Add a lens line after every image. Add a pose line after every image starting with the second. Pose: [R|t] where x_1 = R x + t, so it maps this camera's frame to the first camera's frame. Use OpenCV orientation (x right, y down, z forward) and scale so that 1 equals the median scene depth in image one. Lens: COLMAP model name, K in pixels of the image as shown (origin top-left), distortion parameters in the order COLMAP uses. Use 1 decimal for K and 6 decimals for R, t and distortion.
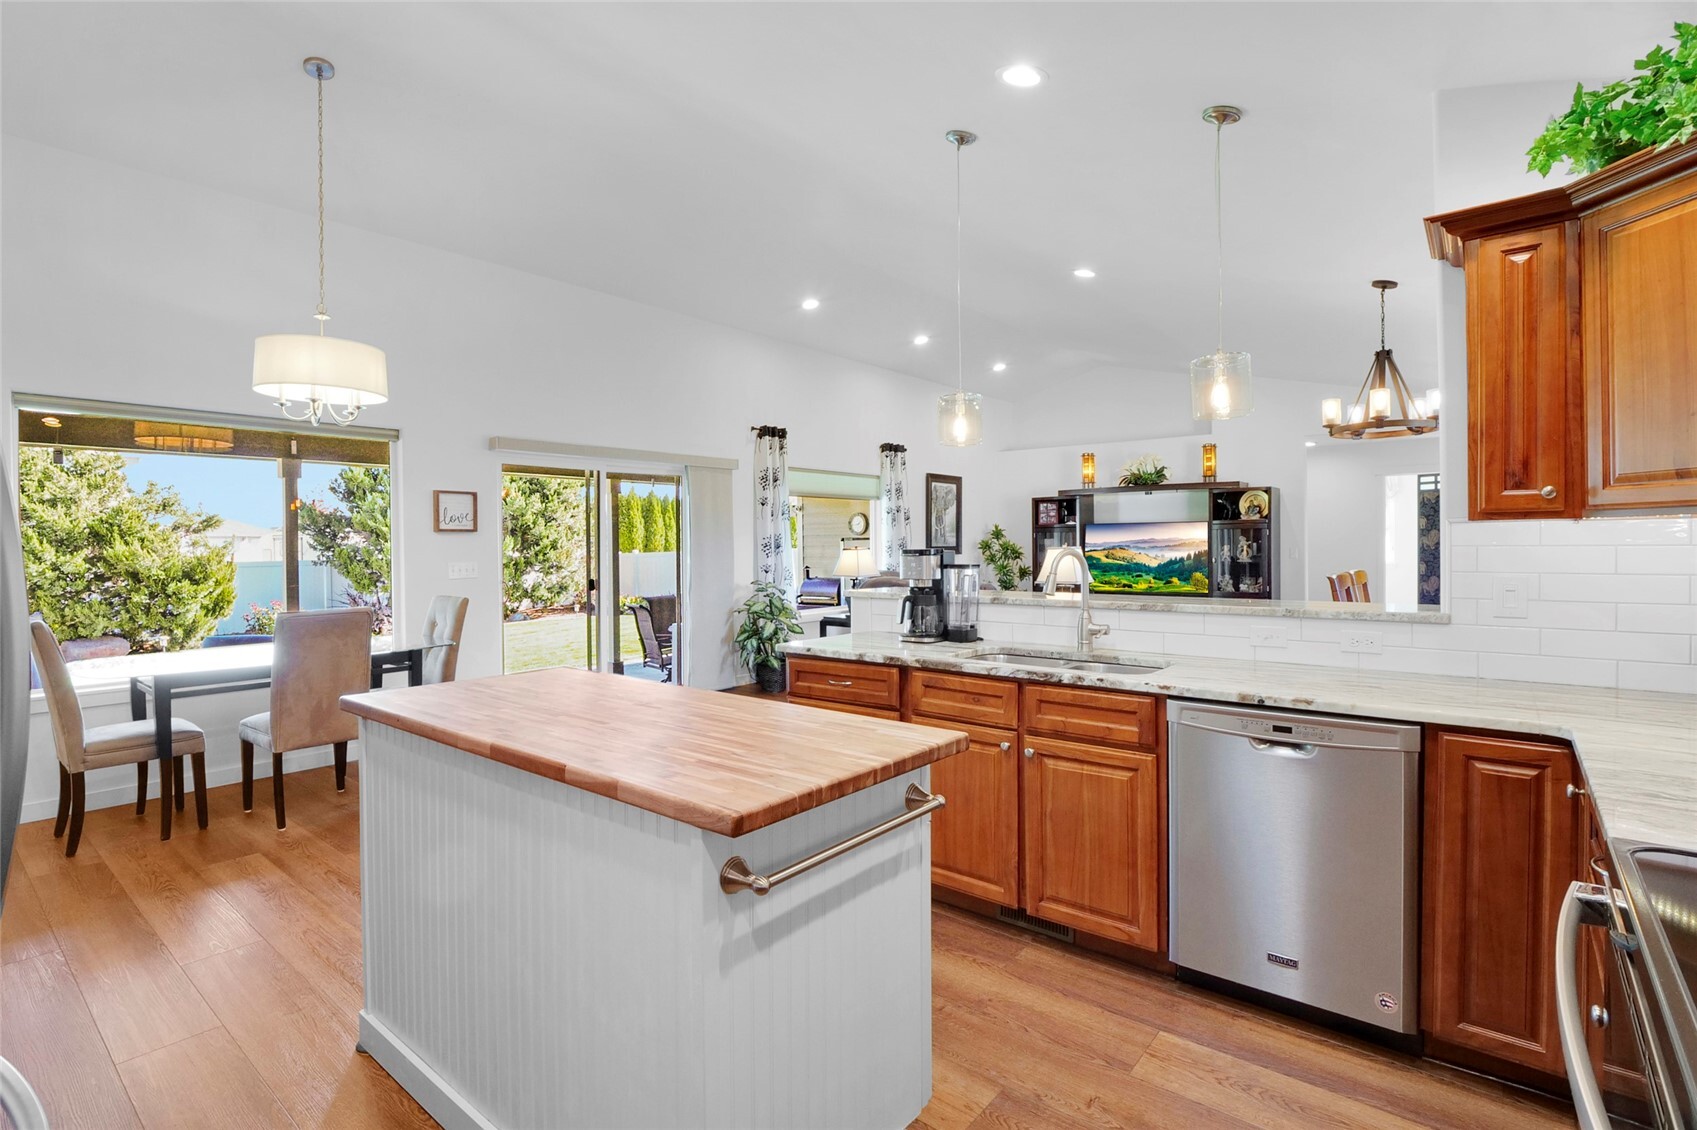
lens RADIAL K [[799.8, 0, 833.4], [0, 799.8, 556.7], [0, 0, 1]] dist [-0.018158, 0.001515]
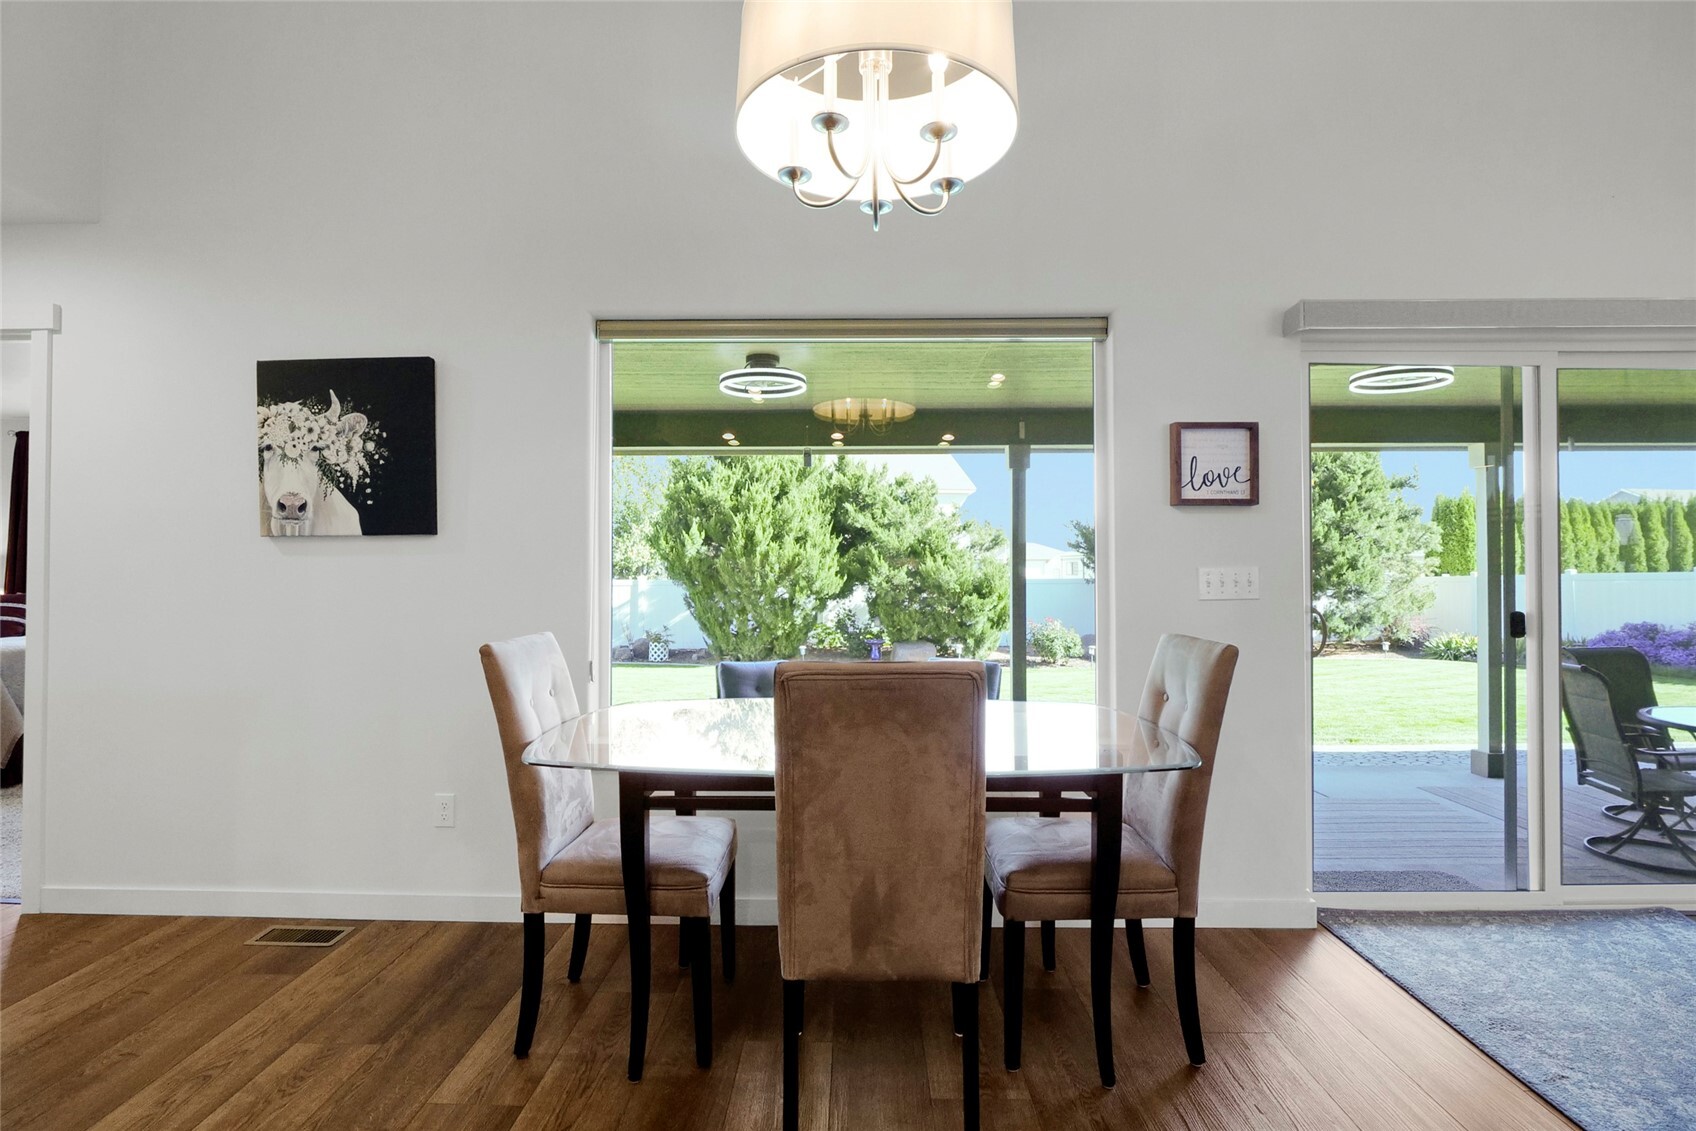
lens RADIAL K [[799.3, 0, 843.1], [0, 799.3, 554.2], [0, 0, 1]] dist [-0.018158, 0.001515]
pose [[0.625057, -0.009052, -0.780527, -0.078040], [-0.016390, 0.999560, -0.024717, 0.005265], [0.780407, 0.028243, 0.624633, 0.172056]]
